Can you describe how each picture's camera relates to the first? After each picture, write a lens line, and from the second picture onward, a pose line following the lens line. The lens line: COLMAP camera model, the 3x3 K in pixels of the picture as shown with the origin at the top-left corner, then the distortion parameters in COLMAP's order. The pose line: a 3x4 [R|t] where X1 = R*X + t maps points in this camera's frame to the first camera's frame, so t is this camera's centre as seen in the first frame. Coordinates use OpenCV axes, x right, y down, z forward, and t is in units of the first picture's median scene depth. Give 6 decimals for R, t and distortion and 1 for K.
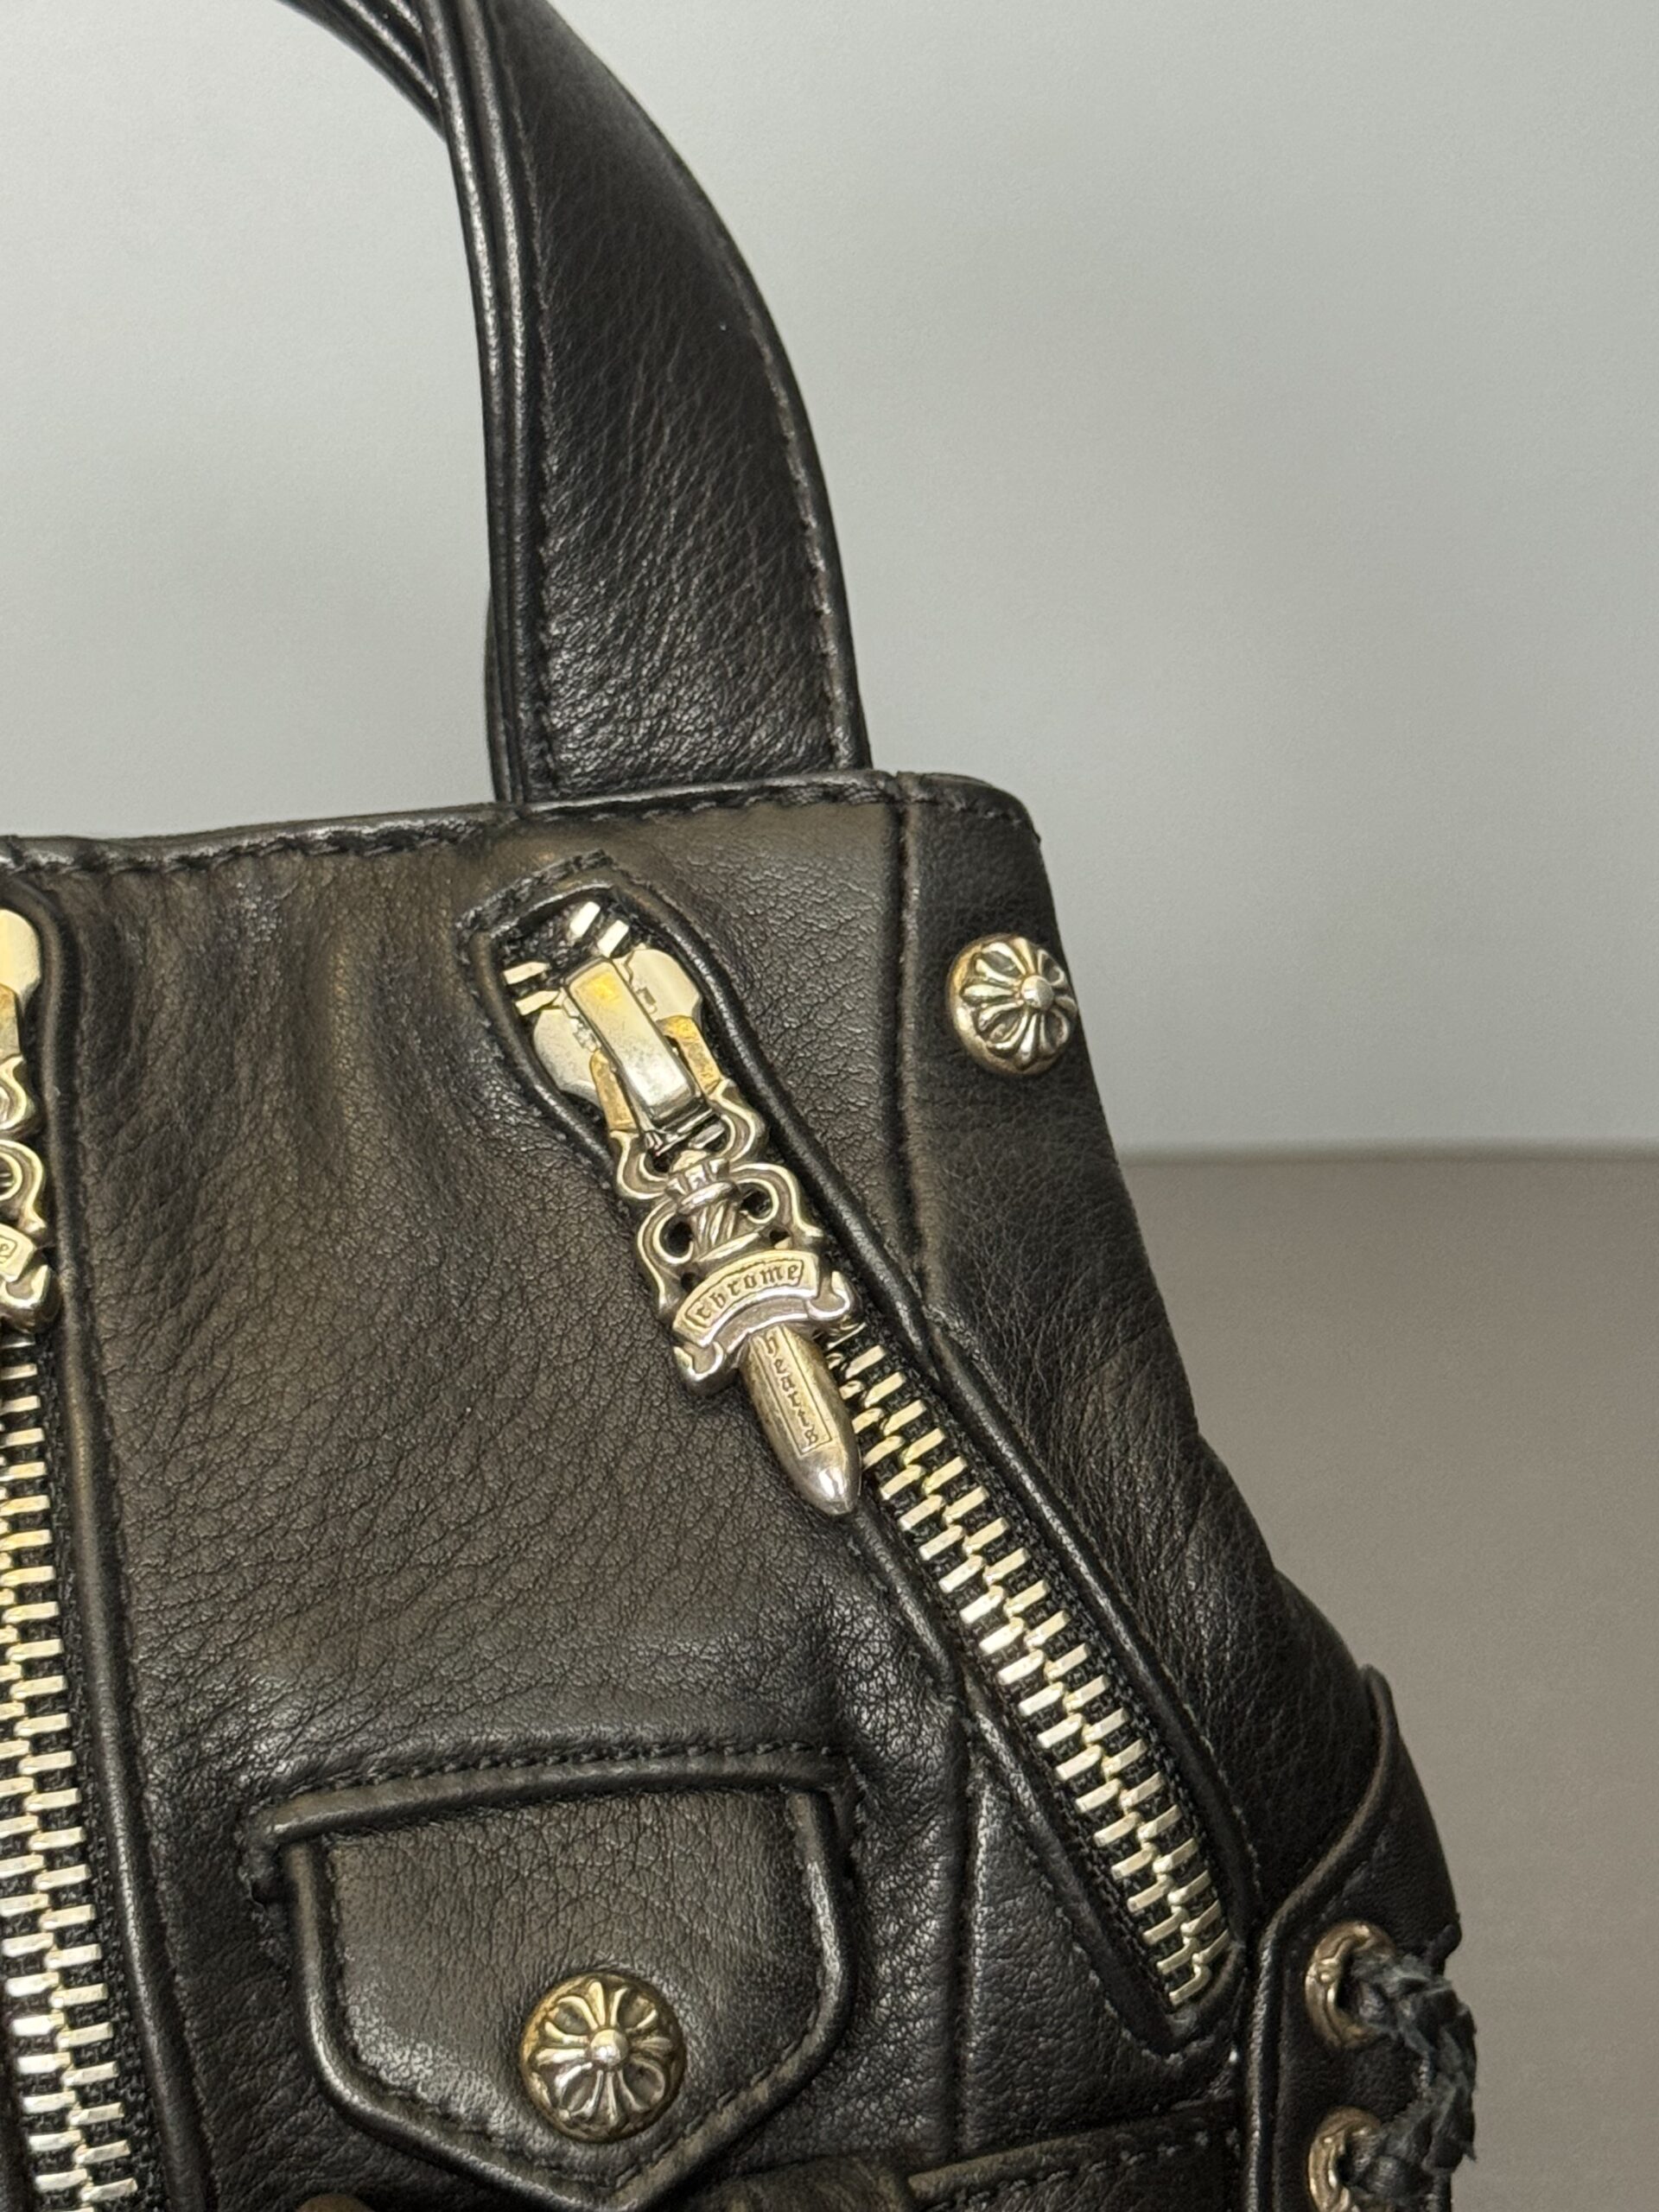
lens RADIAL K [[5220.9, 0, 835.1], [0, 5220.9, 1159.8], [0, 0, 1]] dist [0.164805, 0.000000]
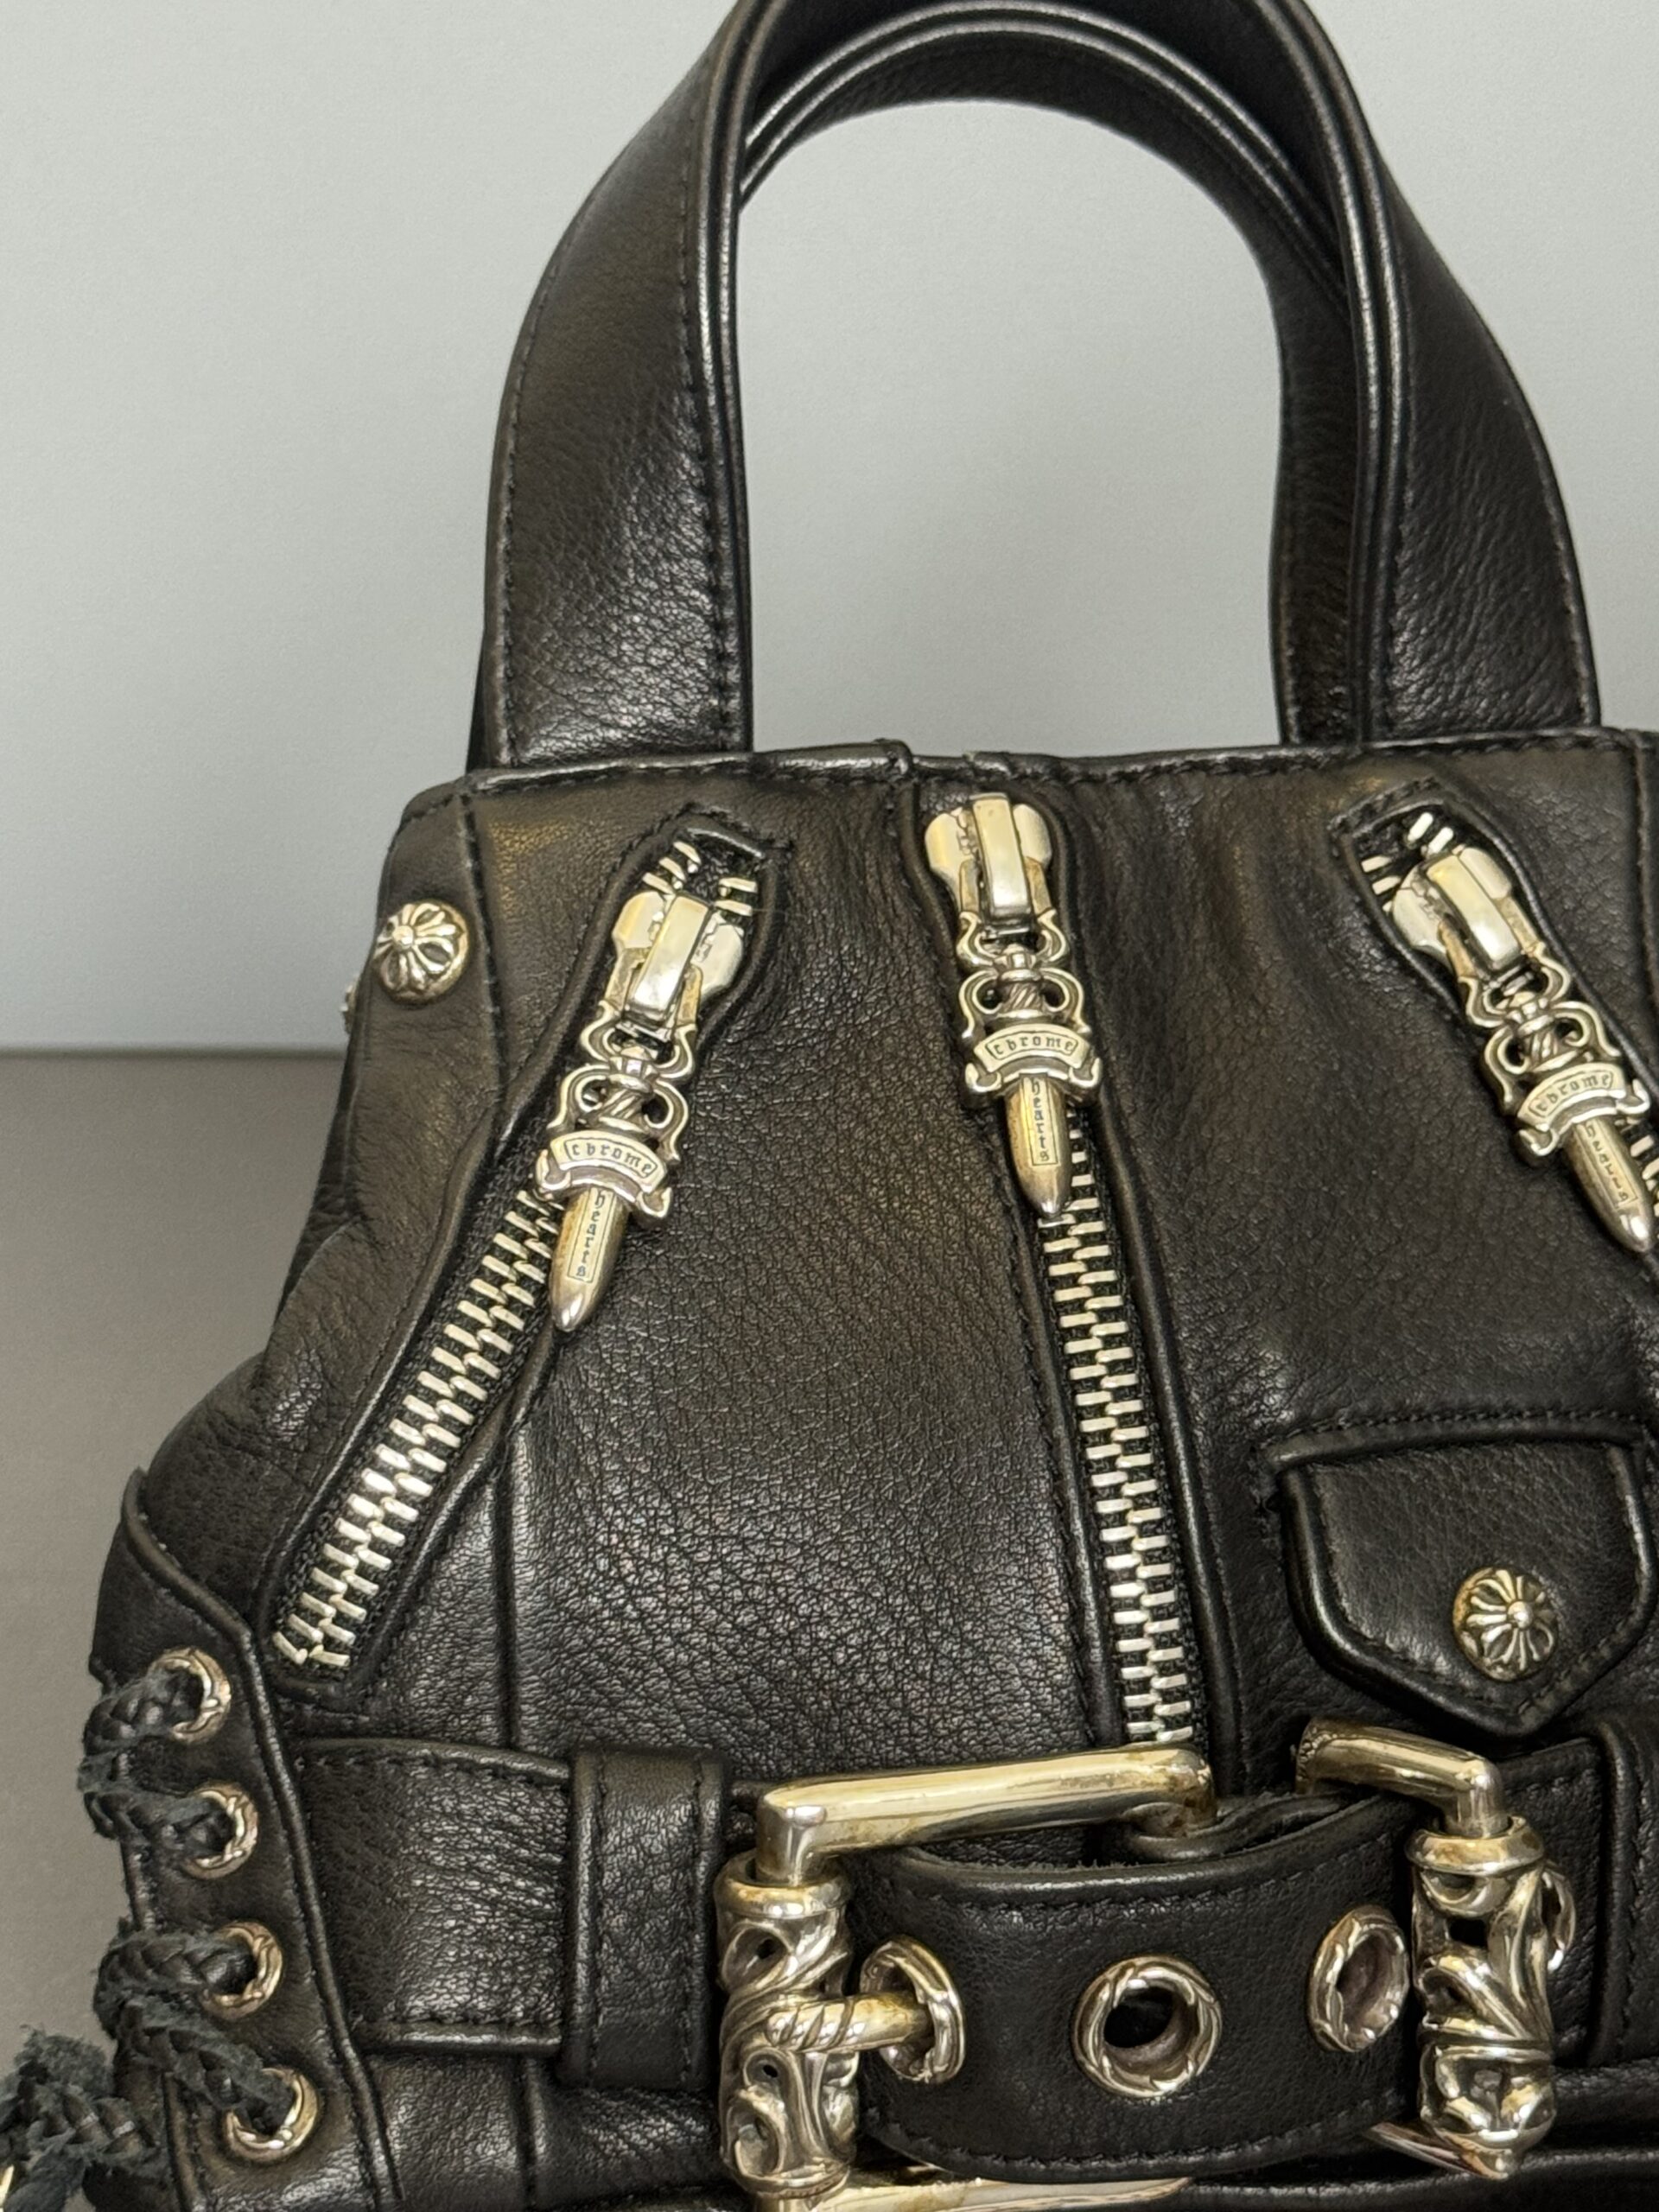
lens RADIAL K [[5220.9, 0, 840.1], [0, 5220.9, 1165.0], [0, 0, 1]] dist [0.164805, 0.000000]
pose [[0.987602, 0.025884, 0.154828, -0.426213], [-0.024198, 0.999626, -0.012766, 0.067132], [-0.155100, 0.008861, 0.987859, -0.353940]]
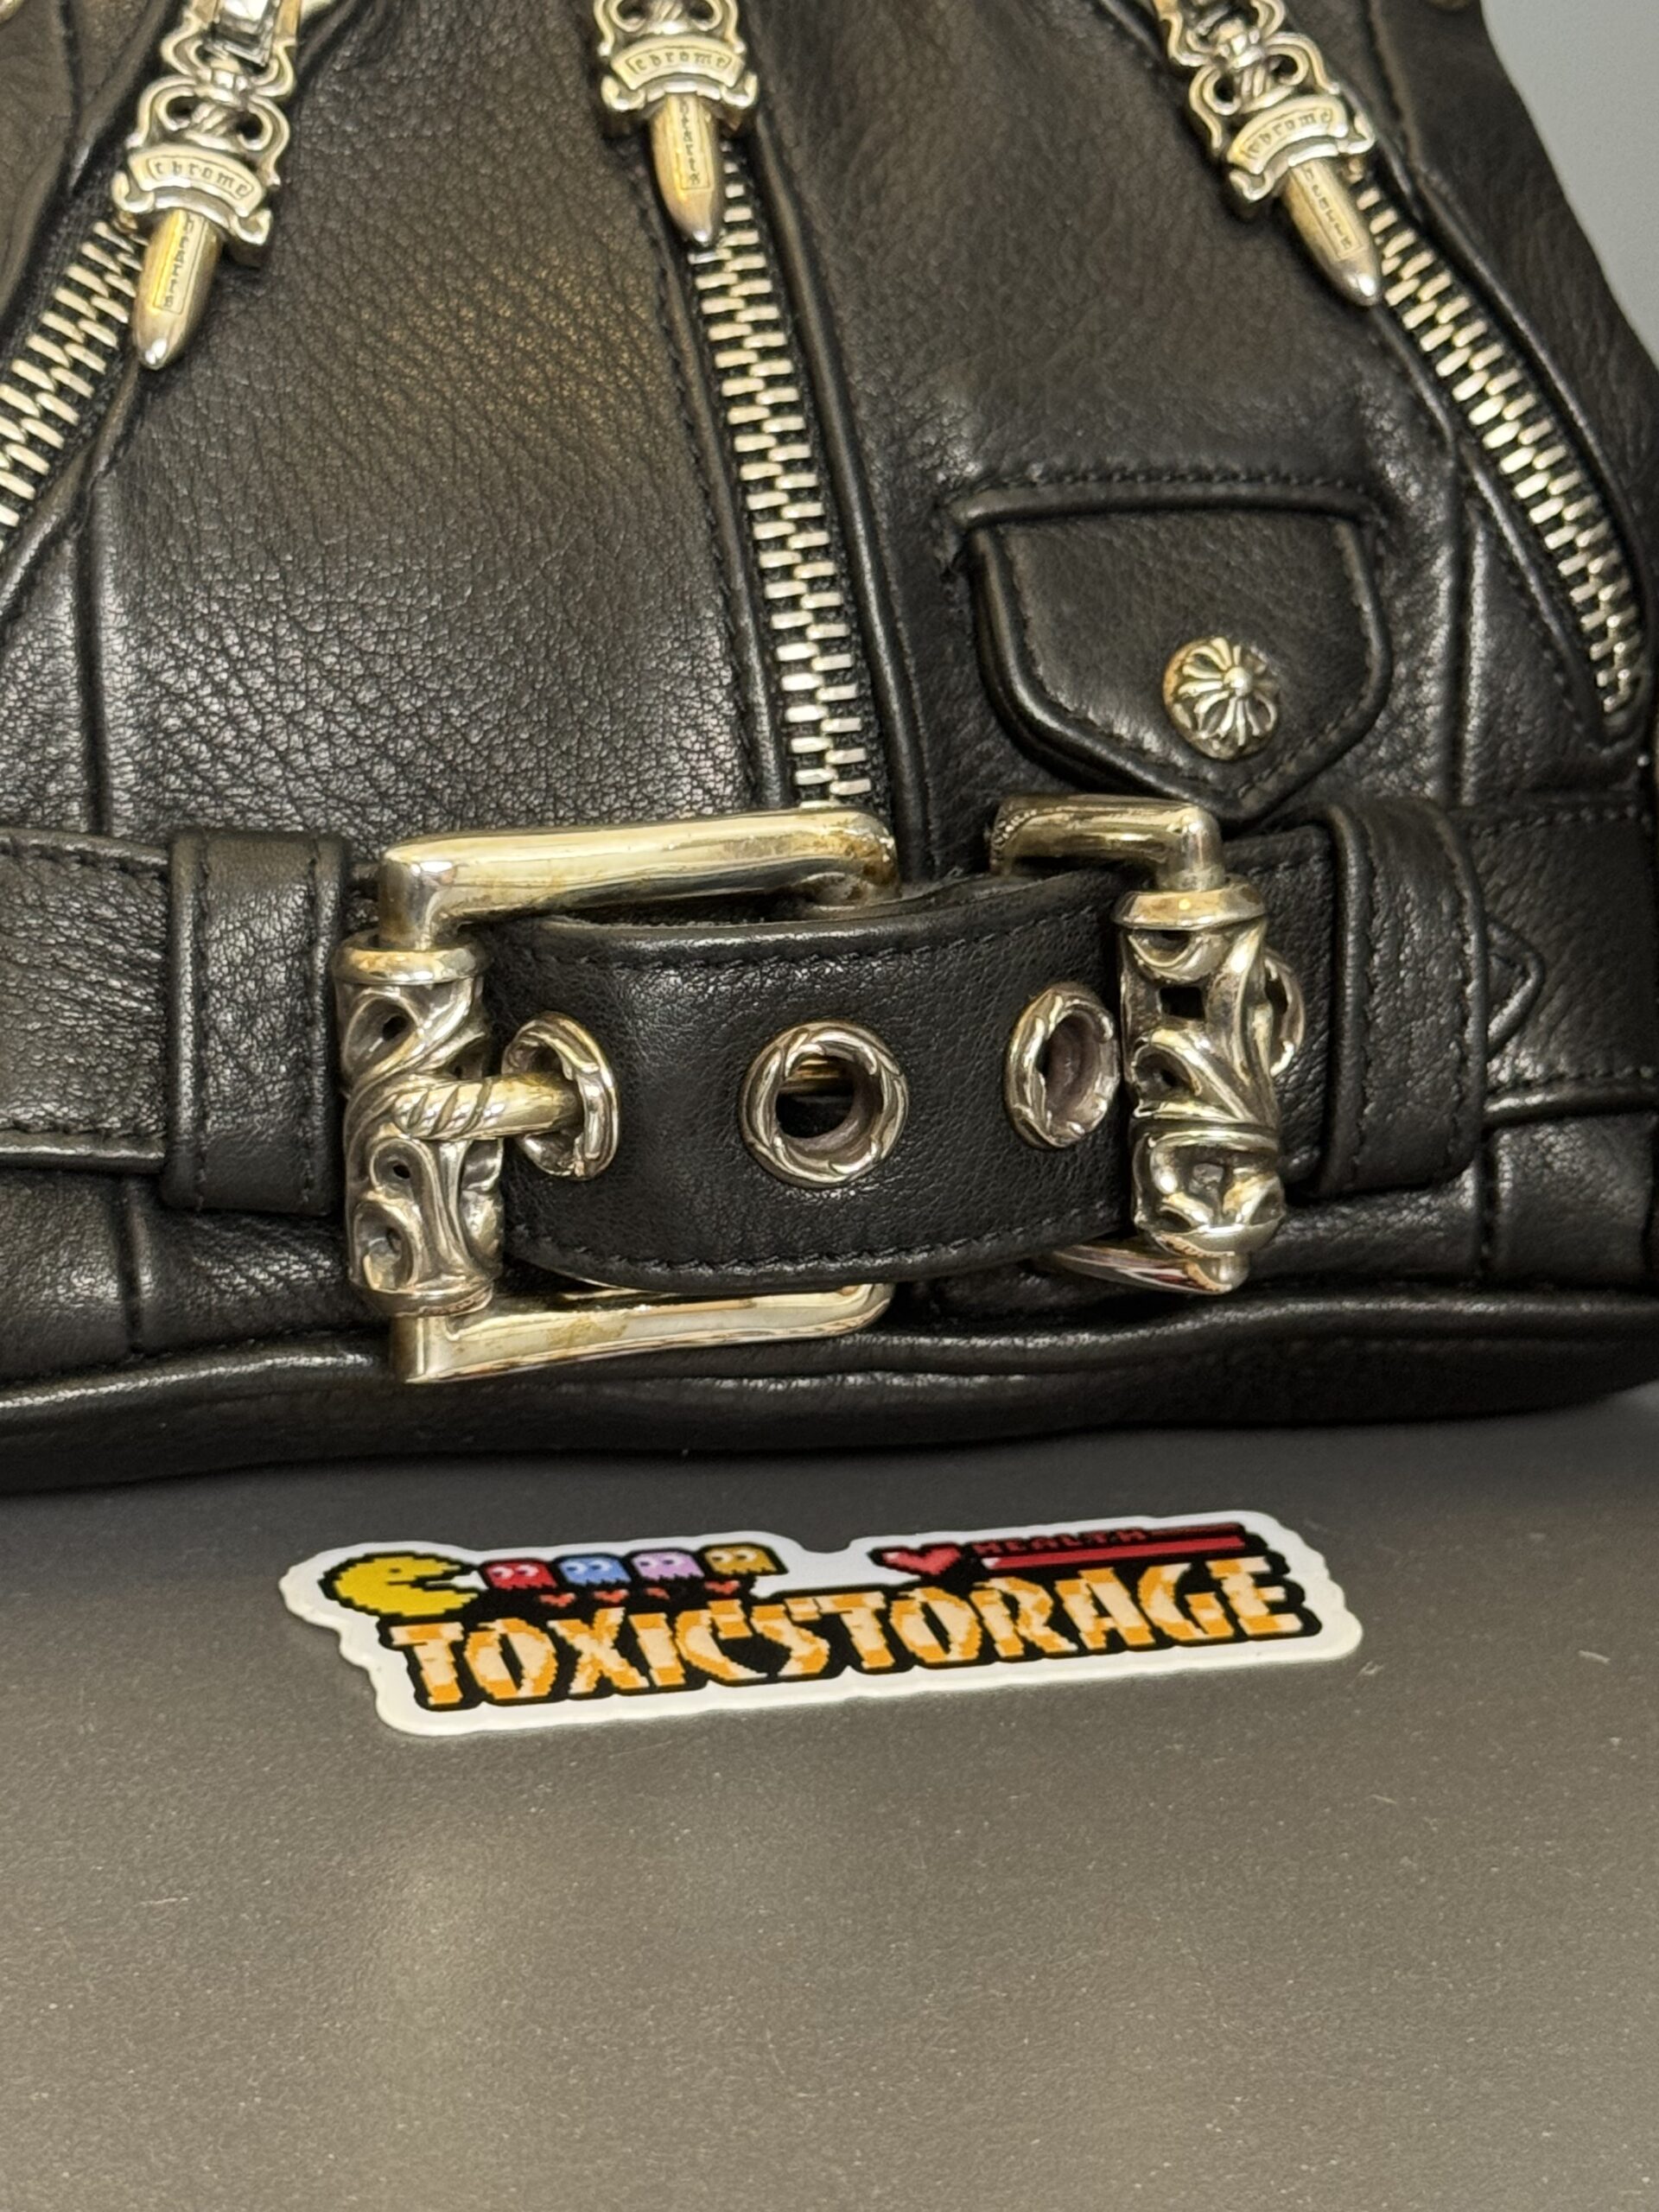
lens RADIAL K [[5220.9, 0, 818.6], [0, 5220.9, 1144.6], [0, 0, 1]] dist [0.164805, 0.000000]
pose [[0.981256, 0.004351, 0.192658, -0.367430], [-0.000966, 0.999844, -0.017663, 0.289018], [-0.192705, 0.017146, 0.981107, -0.207575]]
